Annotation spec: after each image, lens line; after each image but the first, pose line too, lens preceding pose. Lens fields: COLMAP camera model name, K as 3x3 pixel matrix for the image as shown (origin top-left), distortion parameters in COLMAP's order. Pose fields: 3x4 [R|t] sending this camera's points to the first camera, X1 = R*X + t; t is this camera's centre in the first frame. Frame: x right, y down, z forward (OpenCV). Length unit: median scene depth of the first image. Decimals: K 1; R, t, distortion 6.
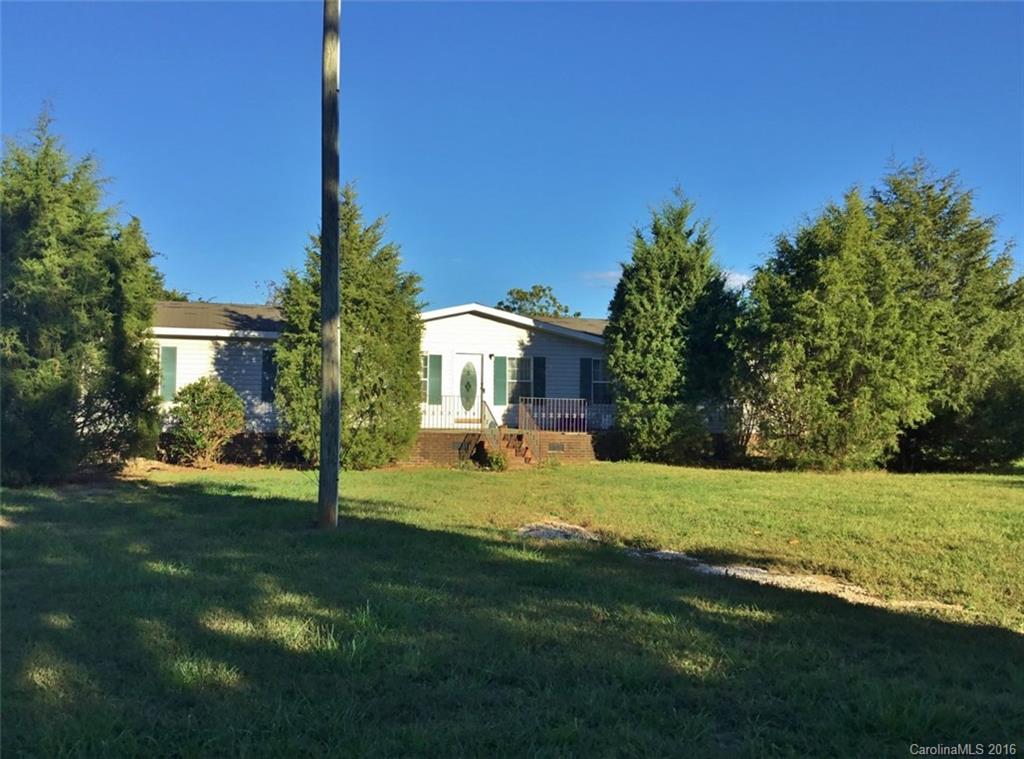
lens RADIAL K [[930.4, 0, 512.3], [0, 930.4, 377.6], [0, 0, 1]] dist [0.021230, 0.020265]
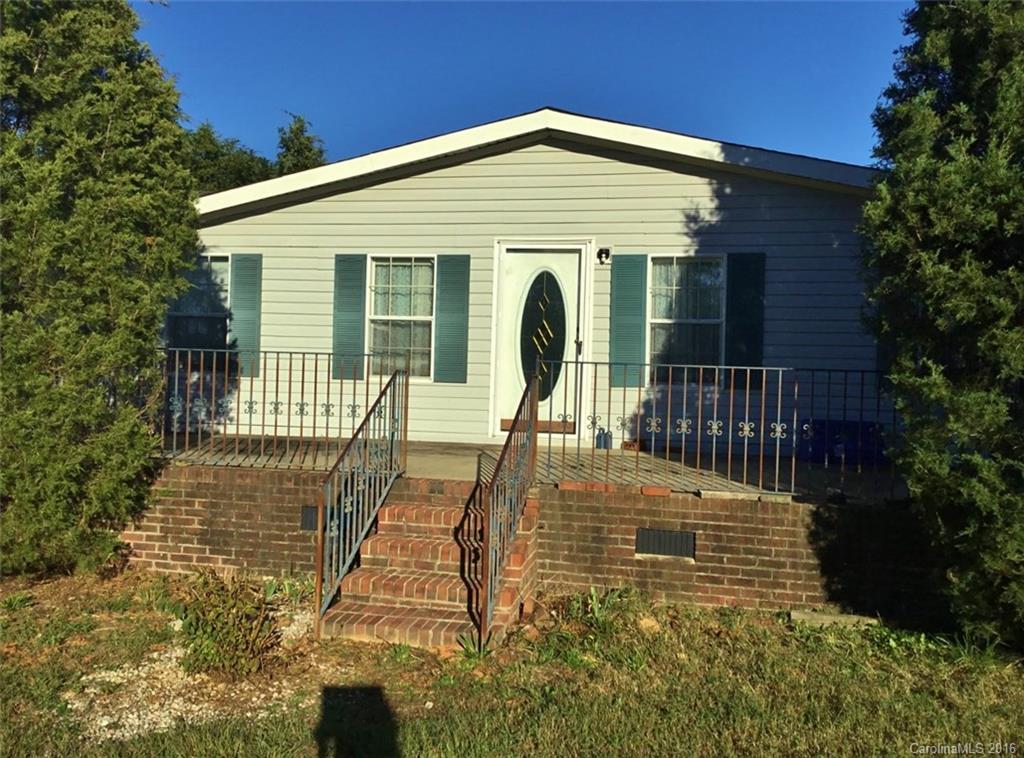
lens RADIAL K [[943.6, 0, 510.8], [0, 943.6, 389.5], [0, 0, 1]] dist [0.019211, 0.000000]
pose [[0.888892, 0.020748, -0.457647, 0.117259], [-0.006811, 0.999462, 0.032083, 0.018651], [0.458066, -0.025401, 0.888555, 0.651362]]
